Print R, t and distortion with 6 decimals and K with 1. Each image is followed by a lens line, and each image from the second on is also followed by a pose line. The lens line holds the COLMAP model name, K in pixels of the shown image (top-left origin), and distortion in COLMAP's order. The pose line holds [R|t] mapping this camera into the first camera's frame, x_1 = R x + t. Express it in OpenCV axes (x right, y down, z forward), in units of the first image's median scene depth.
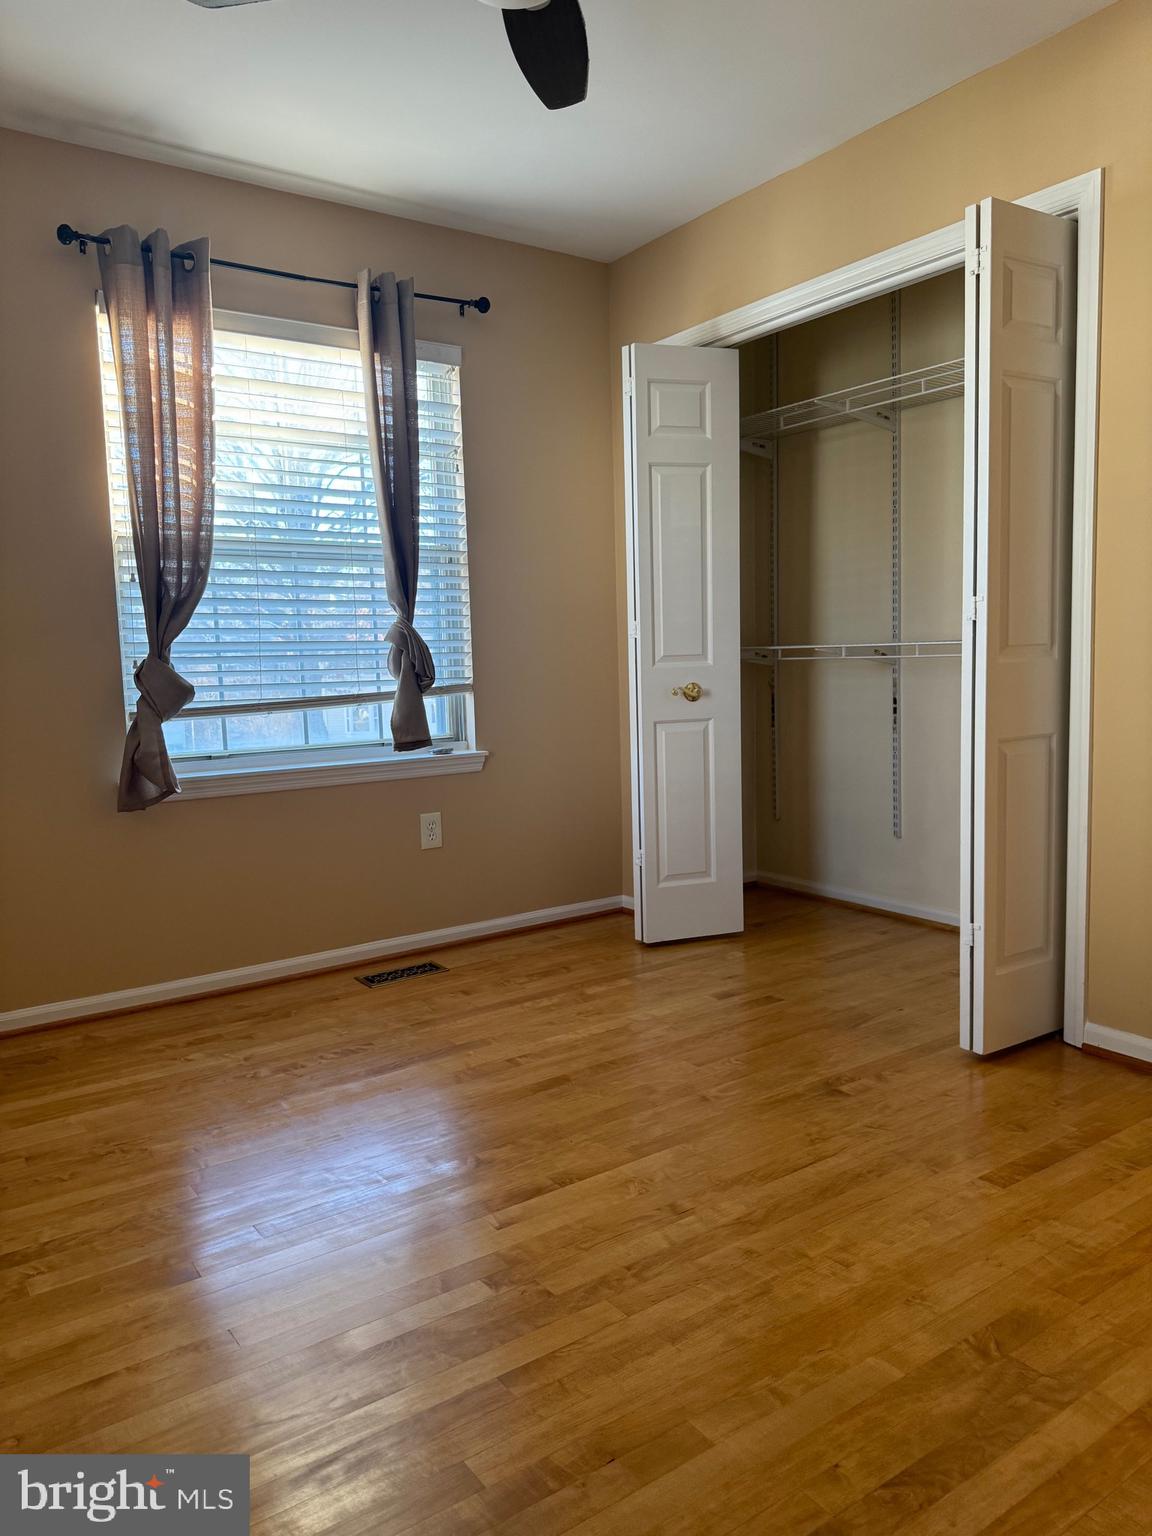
lens RADIAL K [[1091.0, 0, 572.5], [0, 1091.0, 762.5], [0, 0, 1]] dist [0.070309, -0.091308]
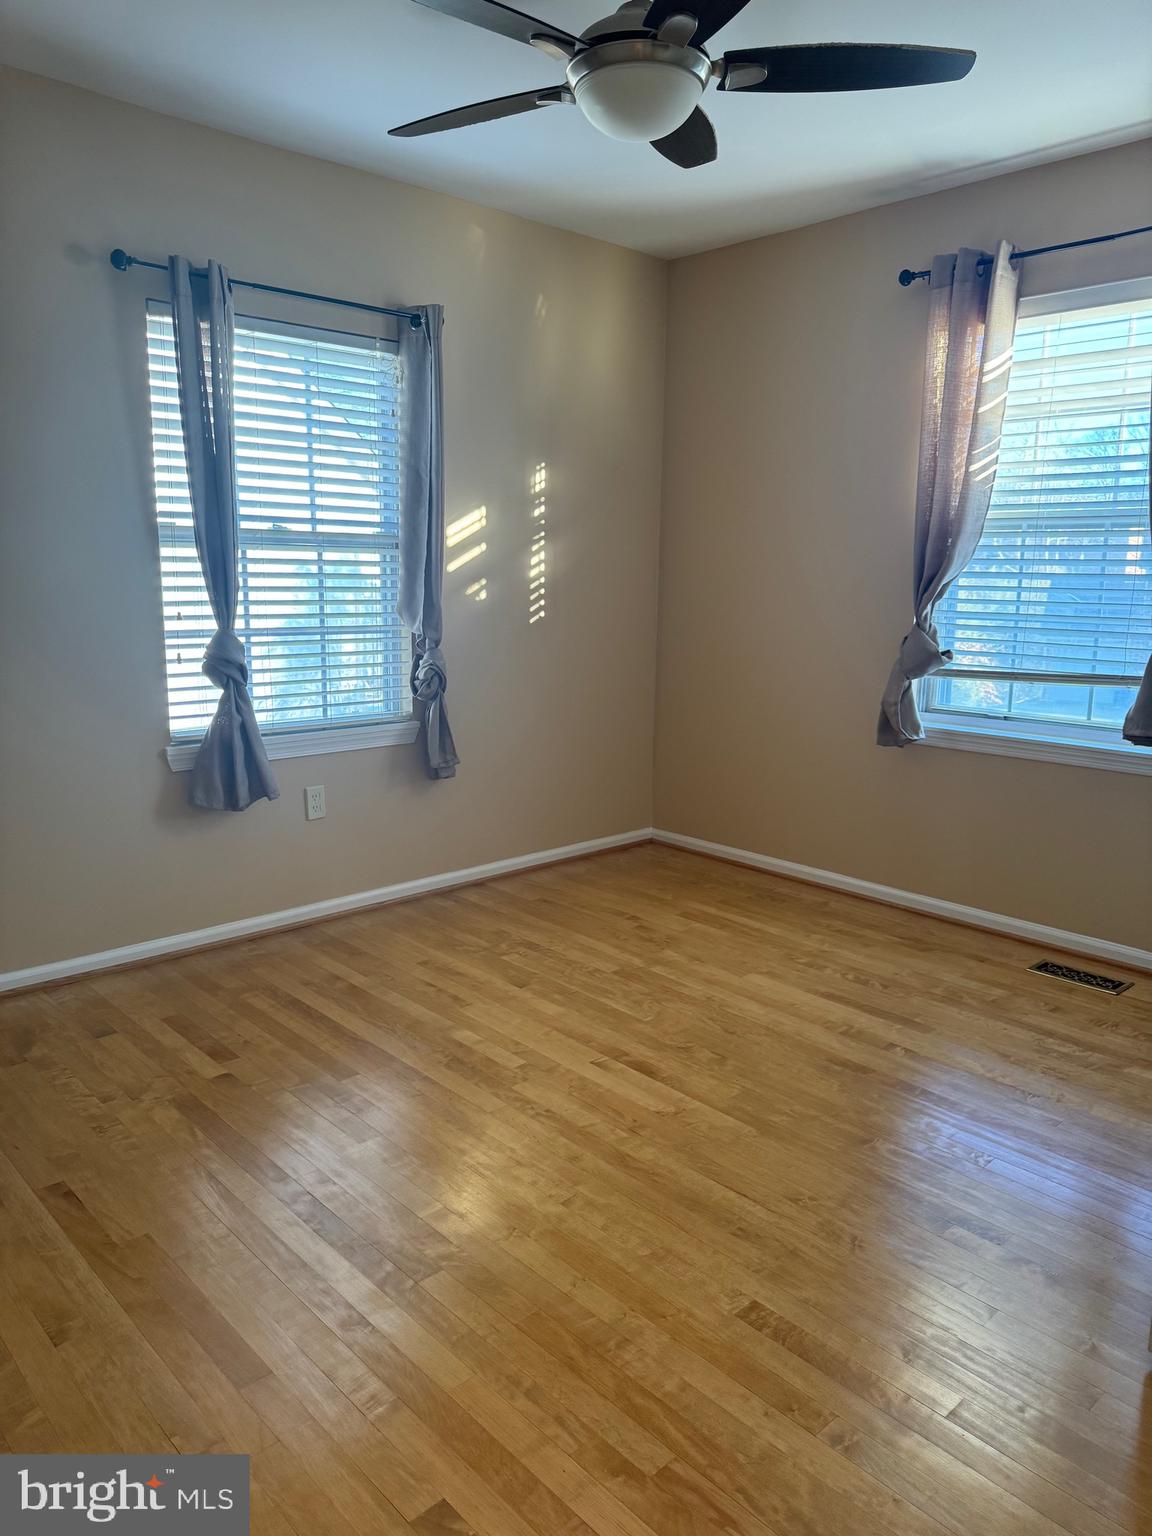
lens RADIAL K [[1091.0, 0, 572.3], [0, 1091.0, 772.8], [0, 0, 1]] dist [0.070309, -0.091308]
pose [[0.131809, 0.216102, -0.967433, 0.755597], [-0.115993, 0.972606, 0.201454, -0.133998], [0.984465, 0.085662, 0.153264, 0.463365]]
